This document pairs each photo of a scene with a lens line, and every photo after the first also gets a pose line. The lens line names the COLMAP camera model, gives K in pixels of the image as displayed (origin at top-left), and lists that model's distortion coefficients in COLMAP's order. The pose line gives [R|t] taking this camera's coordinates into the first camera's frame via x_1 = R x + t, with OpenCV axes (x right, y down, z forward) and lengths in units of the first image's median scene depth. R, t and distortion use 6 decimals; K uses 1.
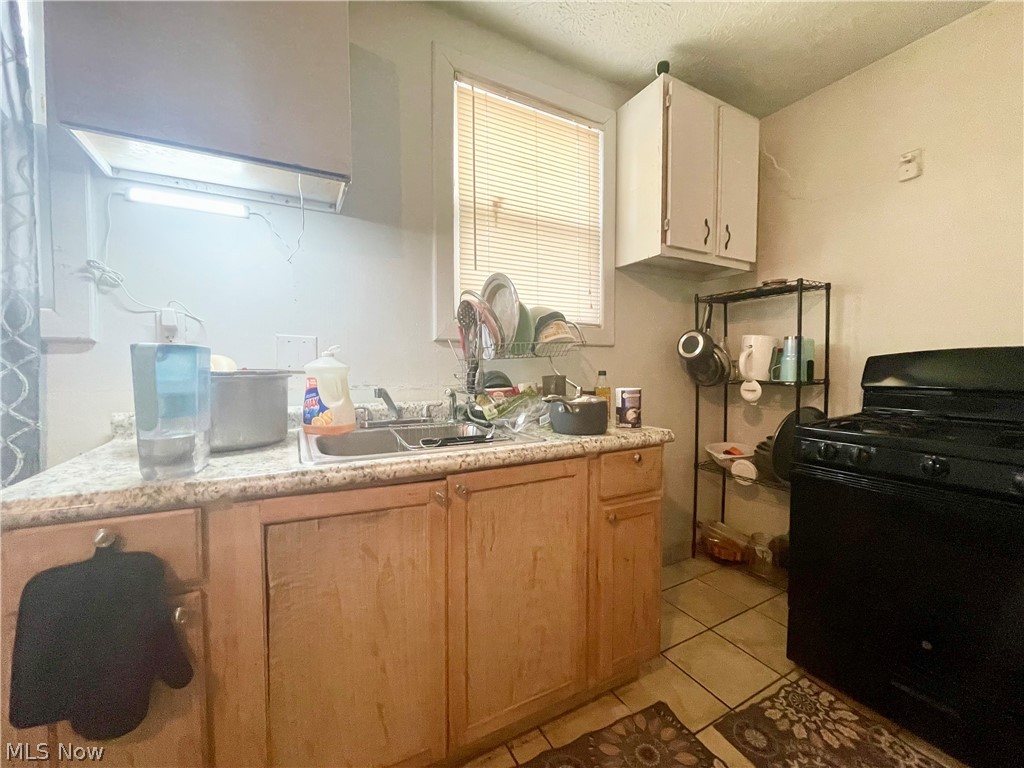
lens RADIAL K [[412.4, 0, 513.7], [0, 412.4, 385.6], [0, 0, 1]] dist [-0.002971, -0.000063]
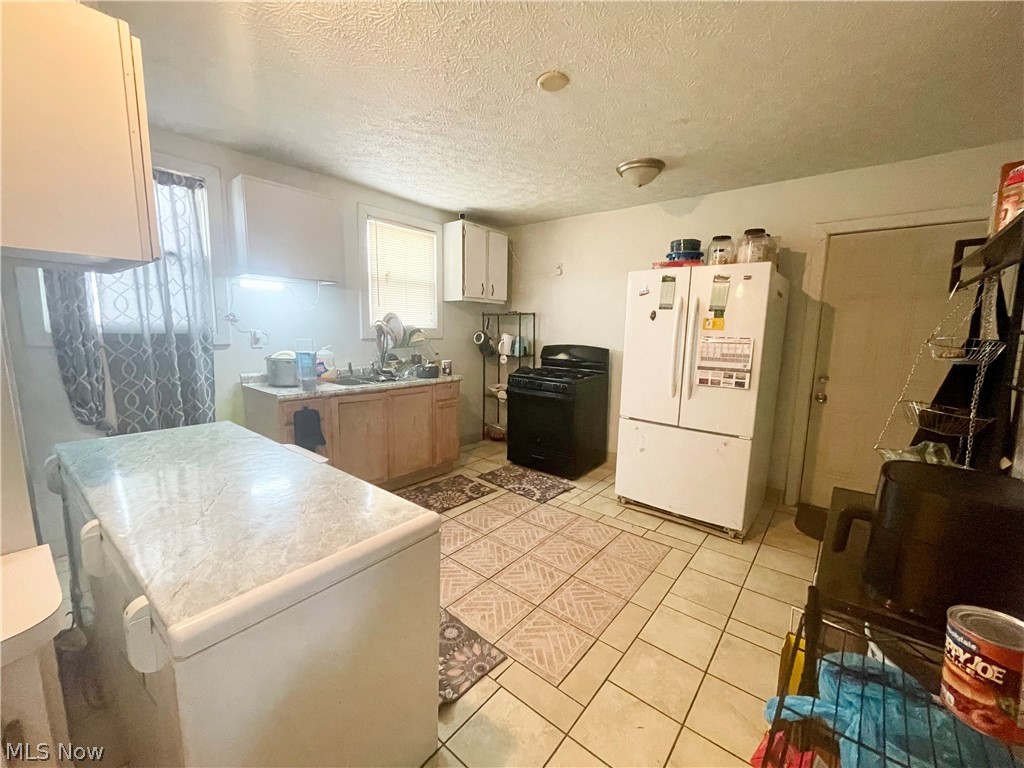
lens RADIAL K [[412.4, 0, 513.7], [0, 412.4, 385.6], [0, 0, 1]] dist [-0.002971, -0.000063]
pose [[0.927793, -0.033748, 0.371566, -0.254069], [-0.001853, 0.995471, 0.095043, -0.070887], [-0.373091, -0.088869, 0.923529, -1.321724]]
